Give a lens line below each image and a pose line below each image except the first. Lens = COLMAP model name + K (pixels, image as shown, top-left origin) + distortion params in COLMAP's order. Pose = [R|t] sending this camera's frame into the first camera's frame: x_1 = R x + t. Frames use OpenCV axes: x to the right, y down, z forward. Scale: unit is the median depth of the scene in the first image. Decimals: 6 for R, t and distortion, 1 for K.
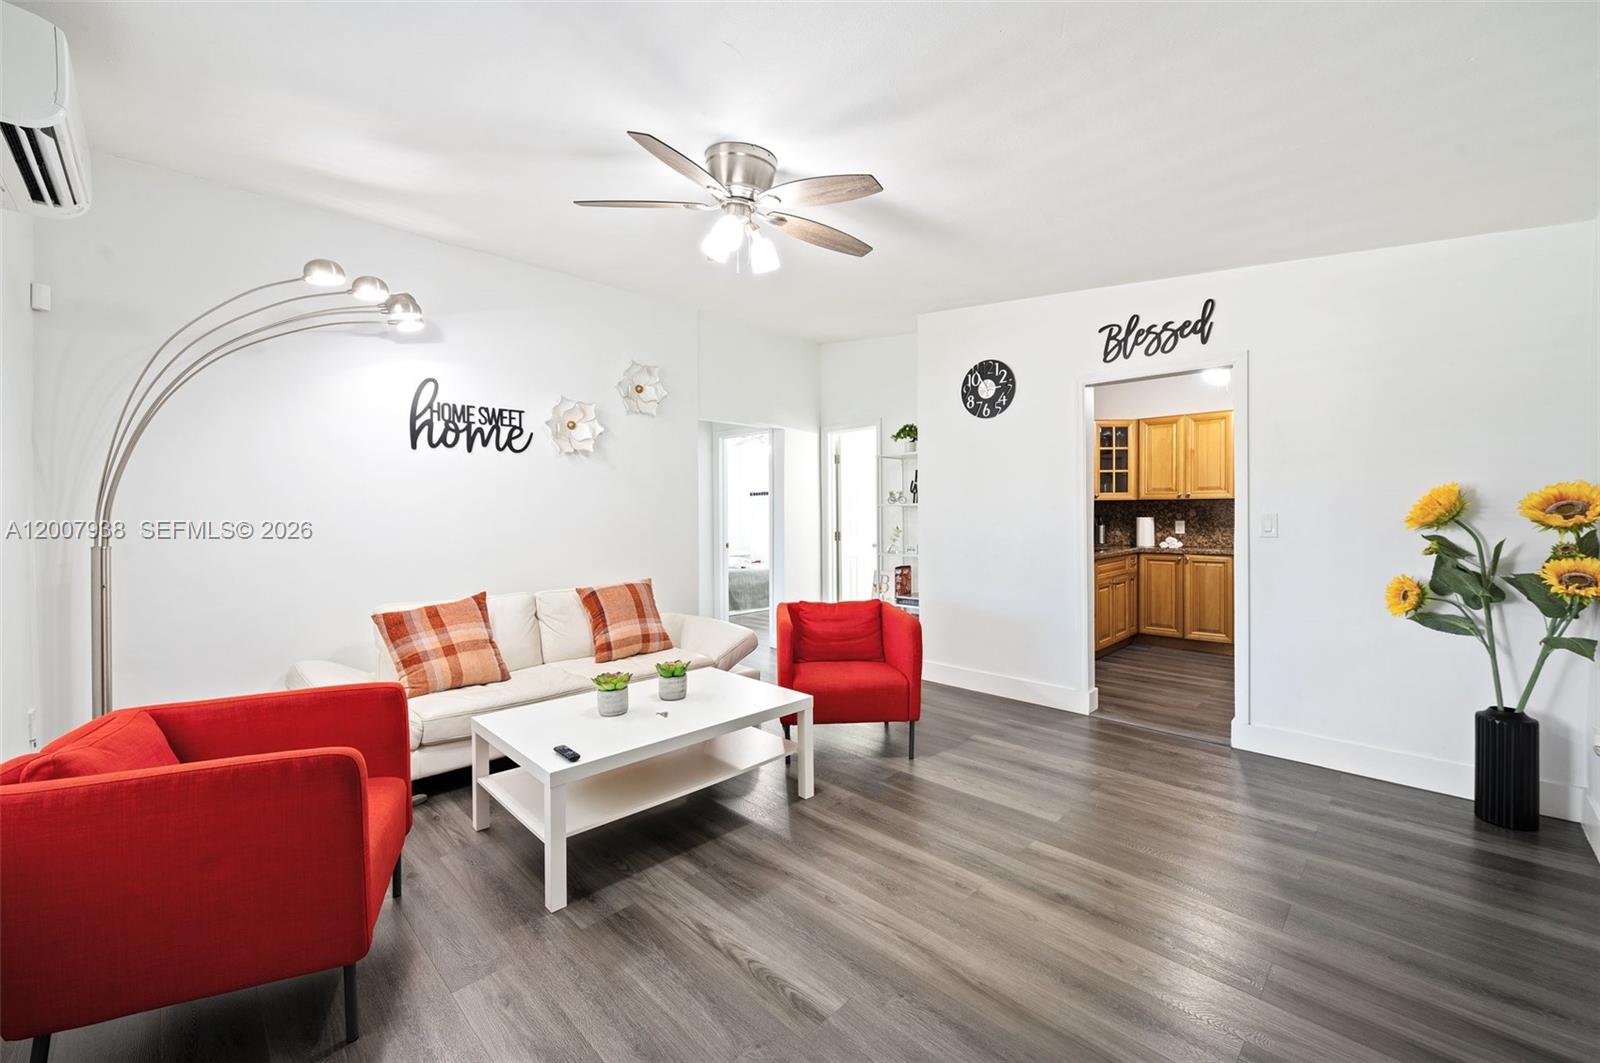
lens RADIAL K [[640.1, 0, 811.8], [0, 640.1, 523.3], [0, 0, 1]] dist [-0.001540, -0.000278]
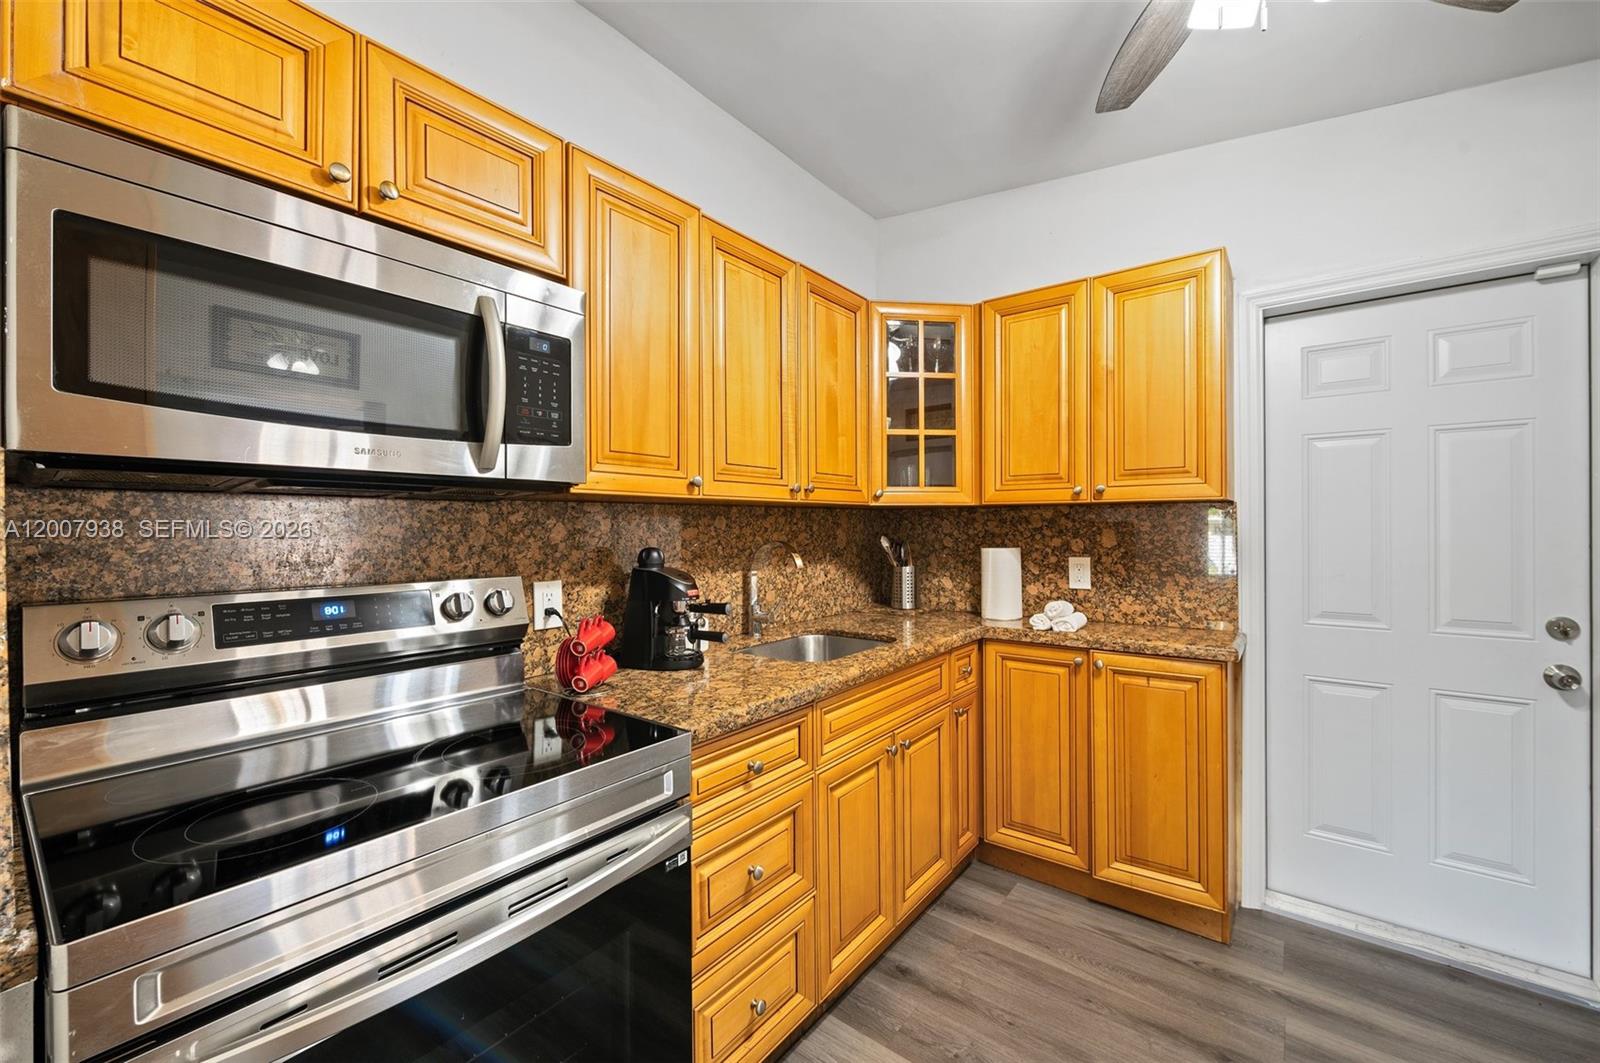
lens RADIAL K [[640.1, 0, 811.8], [0, 640.1, 523.3], [0, 0, 1]] dist [-0.001540, -0.000278]
pose [[0.992709, 0.002949, 0.120496, 0.382124], [-0.000392, 0.999774, -0.021236, -0.017826], [-0.120532, 0.021034, 0.992487, 0.658987]]
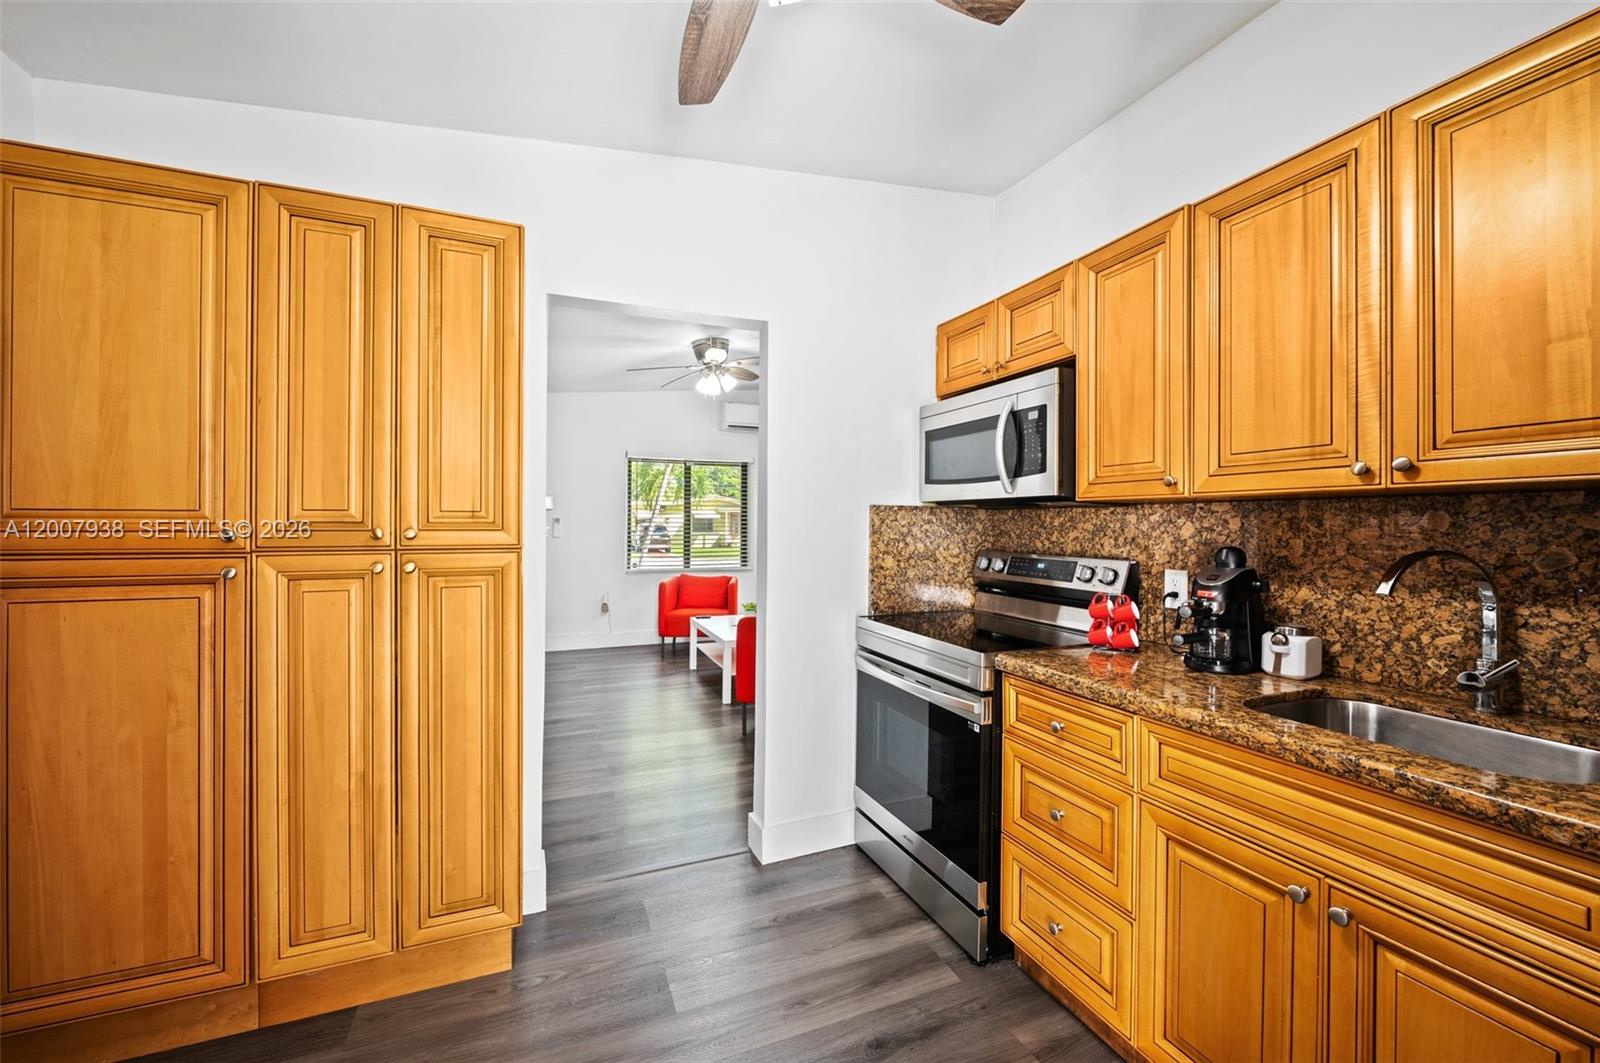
lens RADIAL K [[640.1, 0, 811.8], [0, 640.1, 523.3], [0, 0, 1]] dist [-0.001540, -0.000278]
pose [[-0.379719, 0.003138, -0.925096, 0.704584], [-0.019932, 0.999734, 0.011573, -0.023391], [0.924887, 0.022834, -0.379556, 0.913423]]
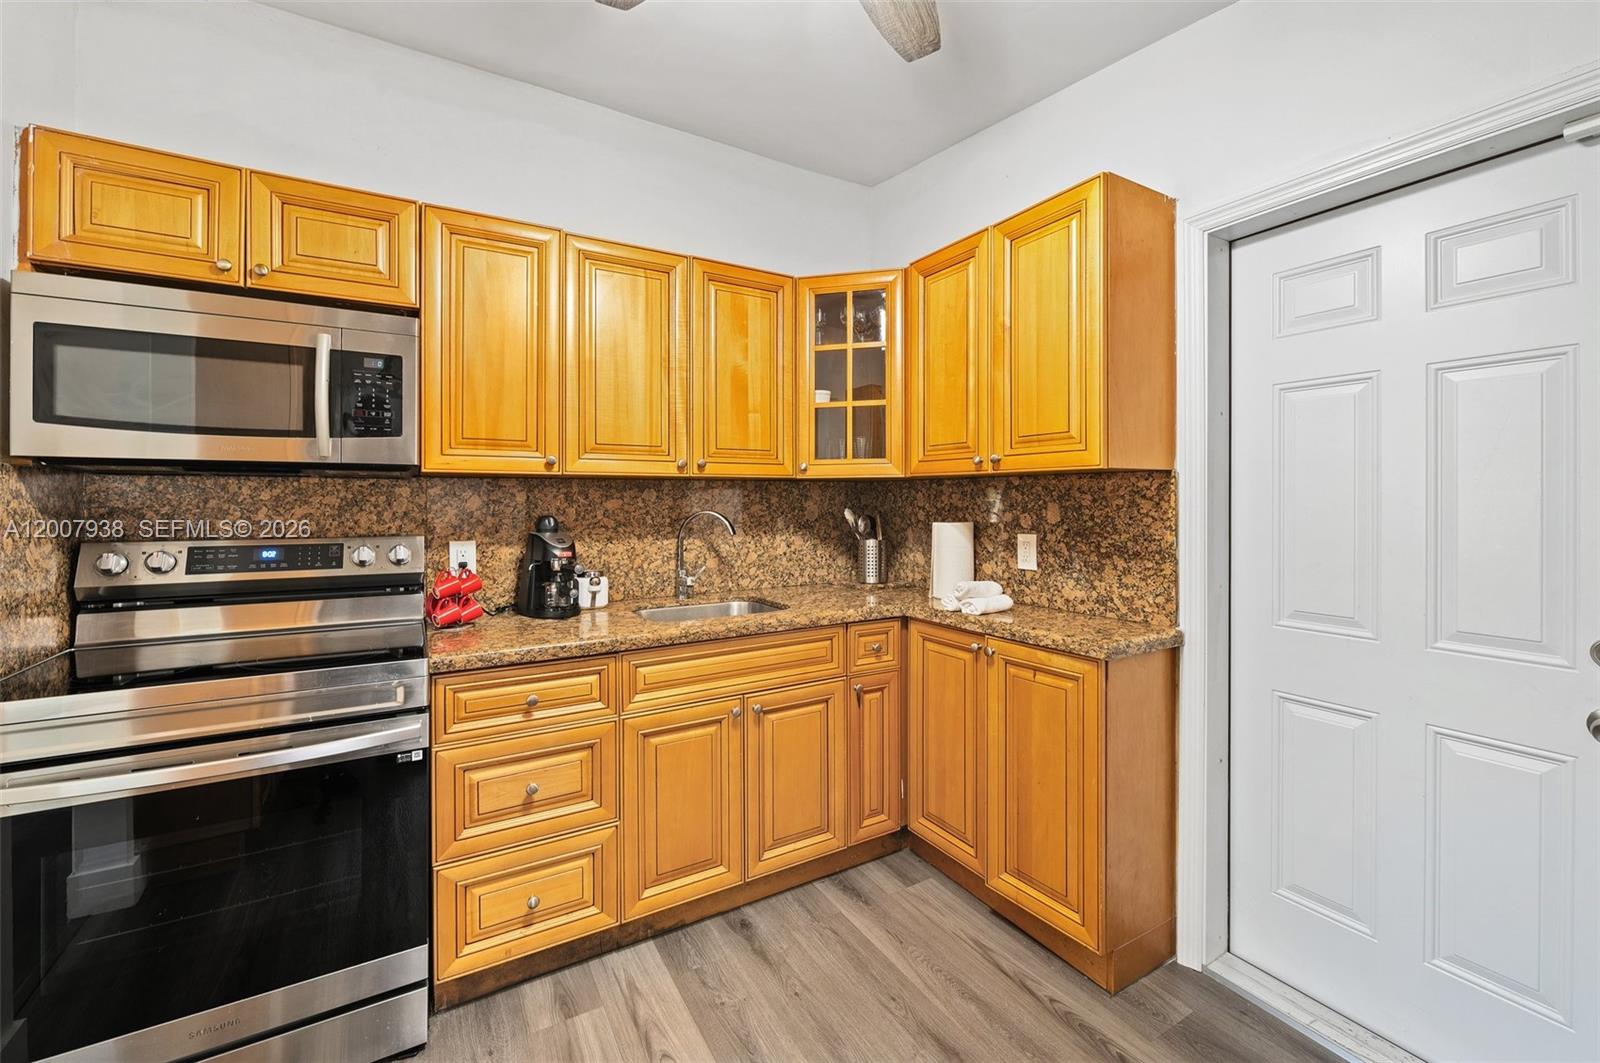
lens RADIAL K [[657.2, 0, 803.7], [0, 657.2, 493.6], [0, 0, 1]] dist [-0.002363, -0.000172]
pose [[0.965161, 0.004119, -0.261625, 0.589818], [-0.010055, 0.999721, -0.021356, -0.018832], [0.261464, 0.023243, 0.964933, 0.647505]]
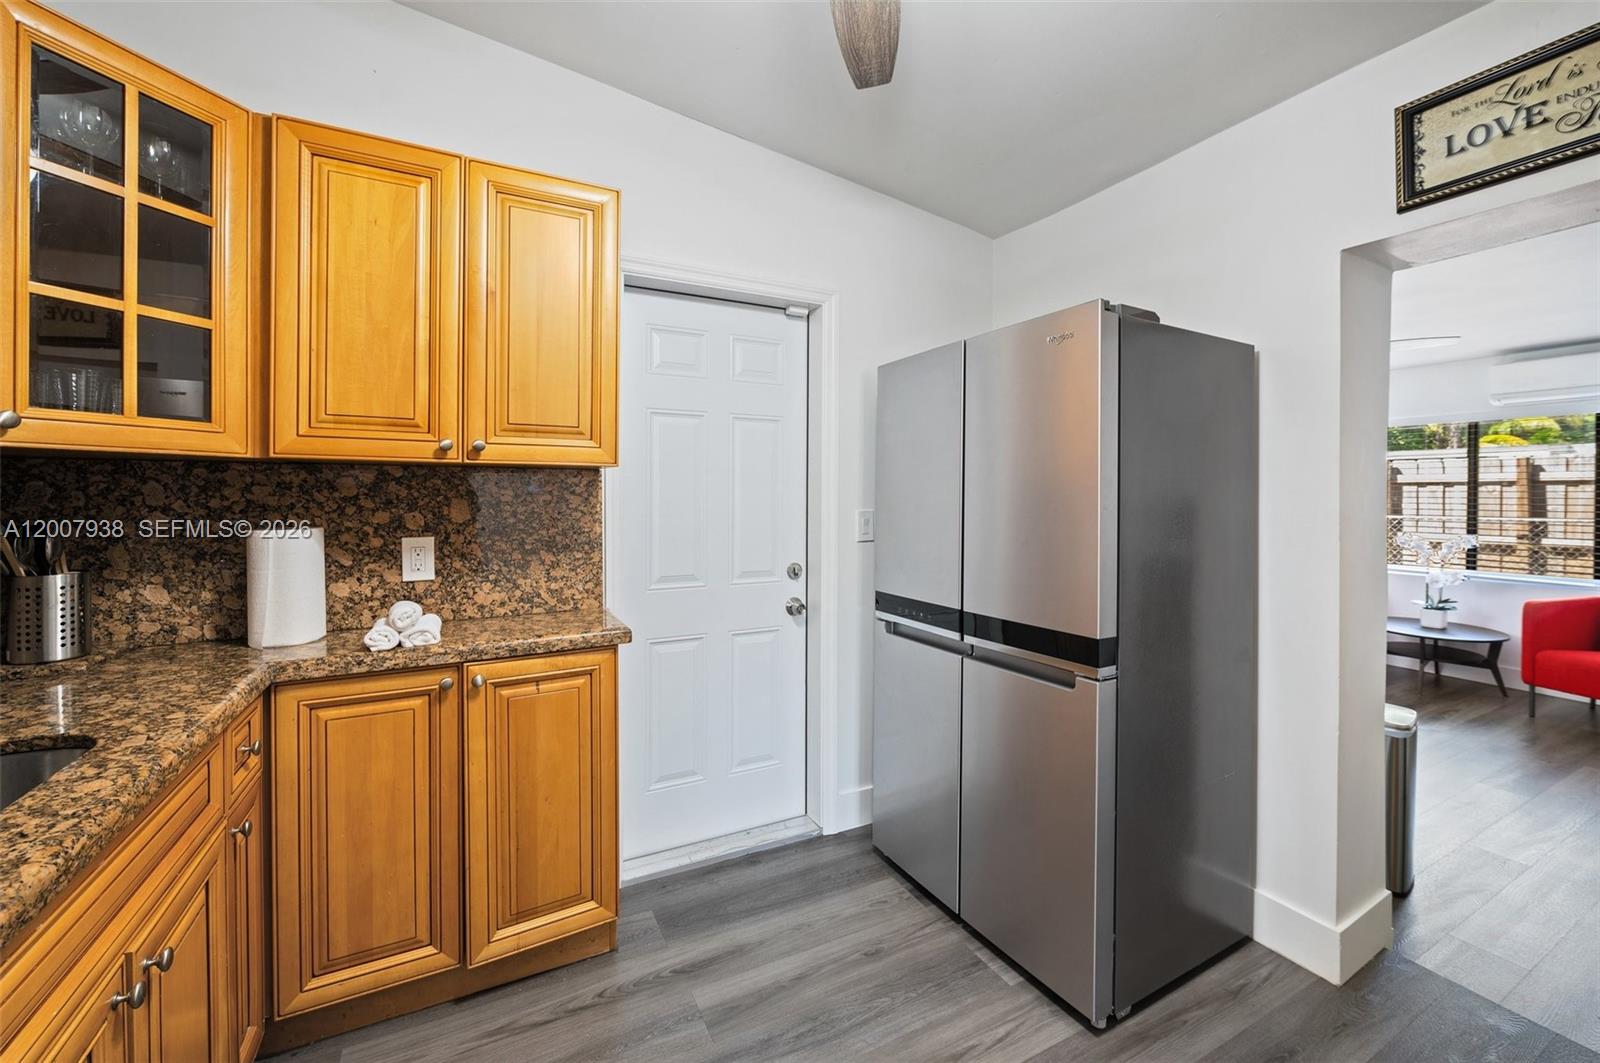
lens RADIAL K [[637.5, 0, 798.7], [0, 637.5, 496.7], [0, 0, 1]] dist [-0.008468, 0.000028]
pose [[0.315323, 0.004833, 0.948972, 0.375140], [0.009413, 0.999922, -0.008220, -0.019893], [-0.948938, 0.011524, 0.315253, 0.790923]]
